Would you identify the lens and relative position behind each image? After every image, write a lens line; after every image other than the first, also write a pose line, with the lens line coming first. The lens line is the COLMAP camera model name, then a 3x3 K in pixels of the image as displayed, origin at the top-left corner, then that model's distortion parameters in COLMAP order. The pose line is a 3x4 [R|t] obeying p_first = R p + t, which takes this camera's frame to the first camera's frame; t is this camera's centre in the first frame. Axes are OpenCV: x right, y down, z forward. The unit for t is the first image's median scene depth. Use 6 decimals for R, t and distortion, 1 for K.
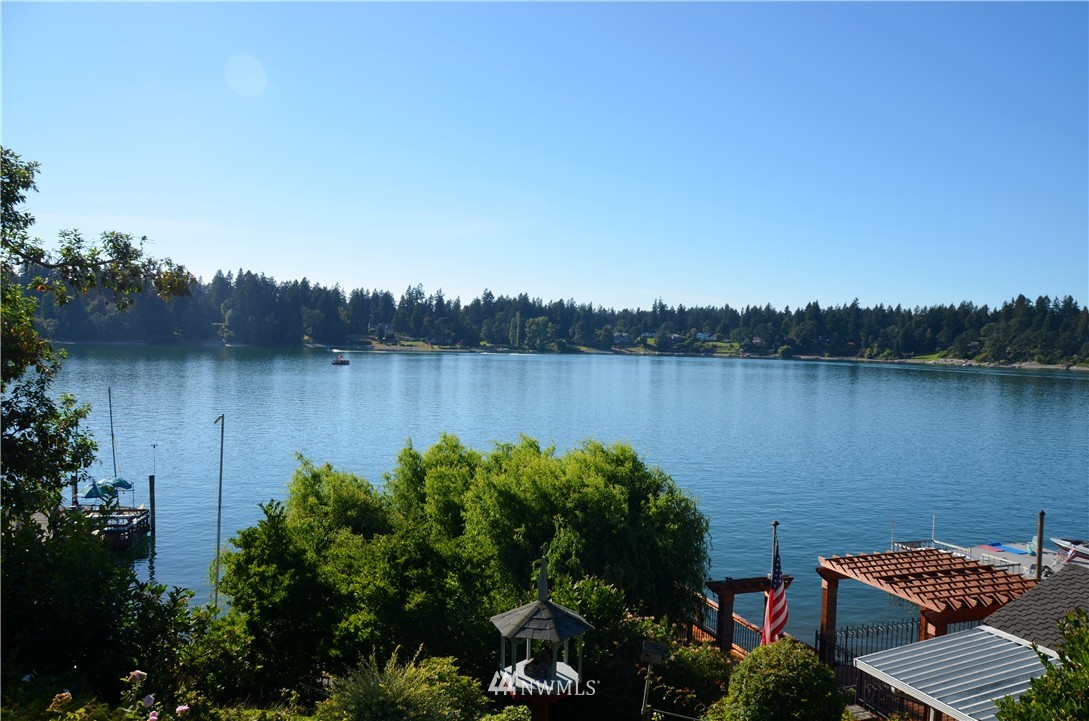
lens RADIAL K [[881.2, 0, 553.7], [0, 881.2, 362.0], [0, 0, 1]] dist [-0.104412, 0.117681]
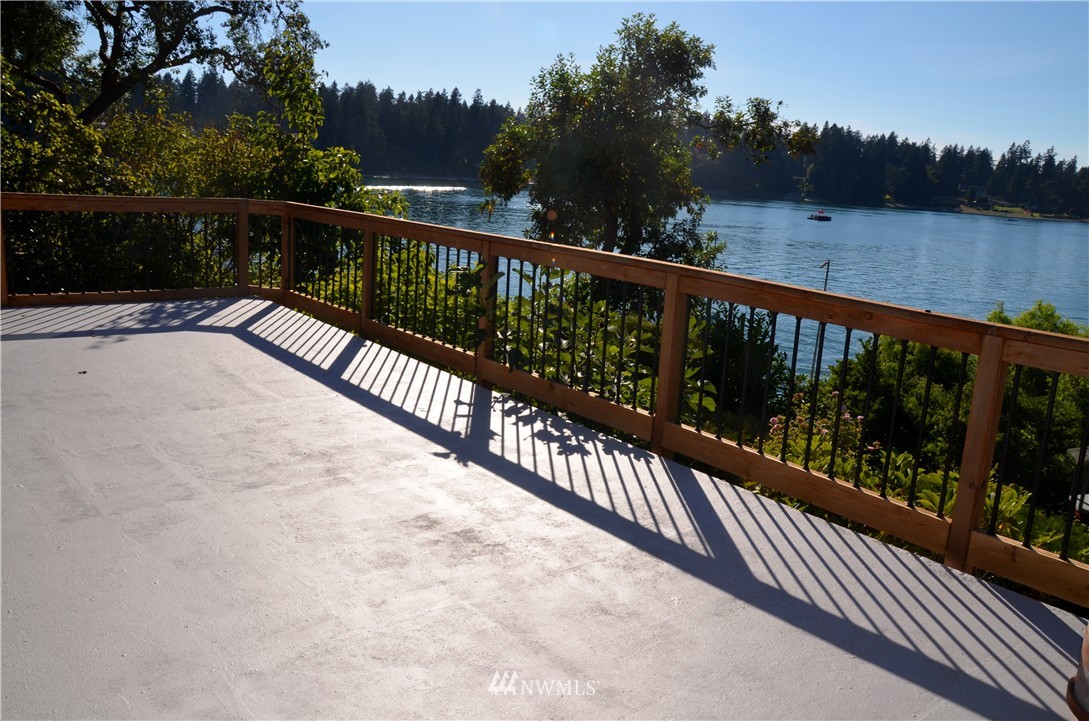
lens RADIAL K [[900.0, 0, 543.3], [0, 900.0, 359.6], [0, 0, 1]] dist [-0.100893, 0.092508]
pose [[0.801458, 0.148116, -0.579419, 0.014646], [-0.056081, 0.983190, 0.173759, 0.006779], [0.595415, -0.106766, 0.796292, -0.177761]]
